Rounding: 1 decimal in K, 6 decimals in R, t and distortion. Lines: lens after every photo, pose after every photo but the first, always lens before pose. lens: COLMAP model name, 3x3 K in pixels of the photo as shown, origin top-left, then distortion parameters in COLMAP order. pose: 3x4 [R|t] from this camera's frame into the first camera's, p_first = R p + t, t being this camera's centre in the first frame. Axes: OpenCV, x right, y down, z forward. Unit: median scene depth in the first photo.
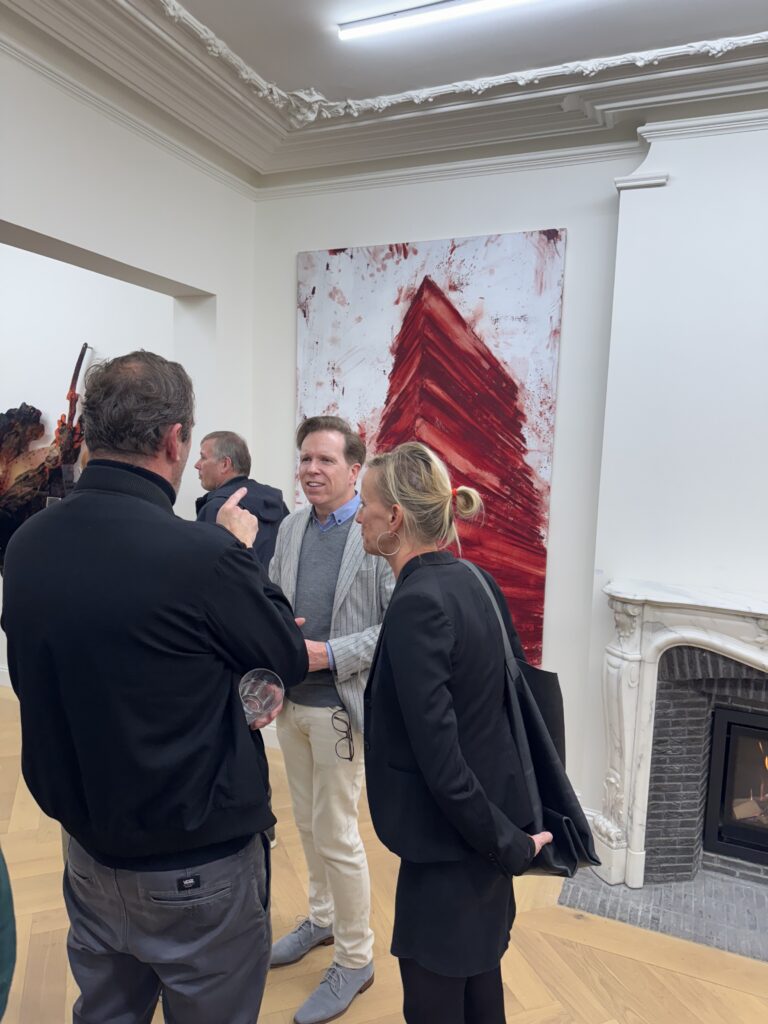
lens RADIAL K [[664.7, 0, 386.3], [0, 664.7, 519.4], [0, 0, 1]] dist [-0.000870, -0.016119]
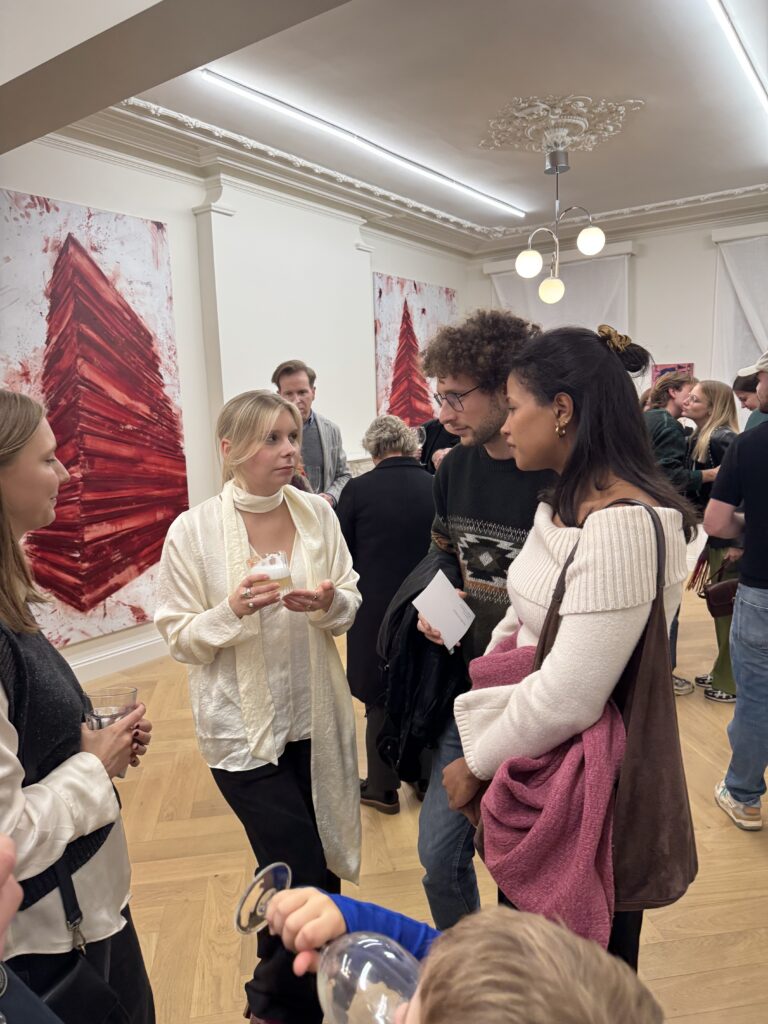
lens RADIAL K [[664.7, 0, 388.0], [0, 664.7, 509.4], [0, 0, 1]] dist [-0.000870, -0.016119]
pose [[0.283233, -0.173035, 0.943312, -0.943948], [0.166921, 0.977471, 0.129183, 0.043335], [-0.944413, 0.120870, 0.305736, 0.189881]]
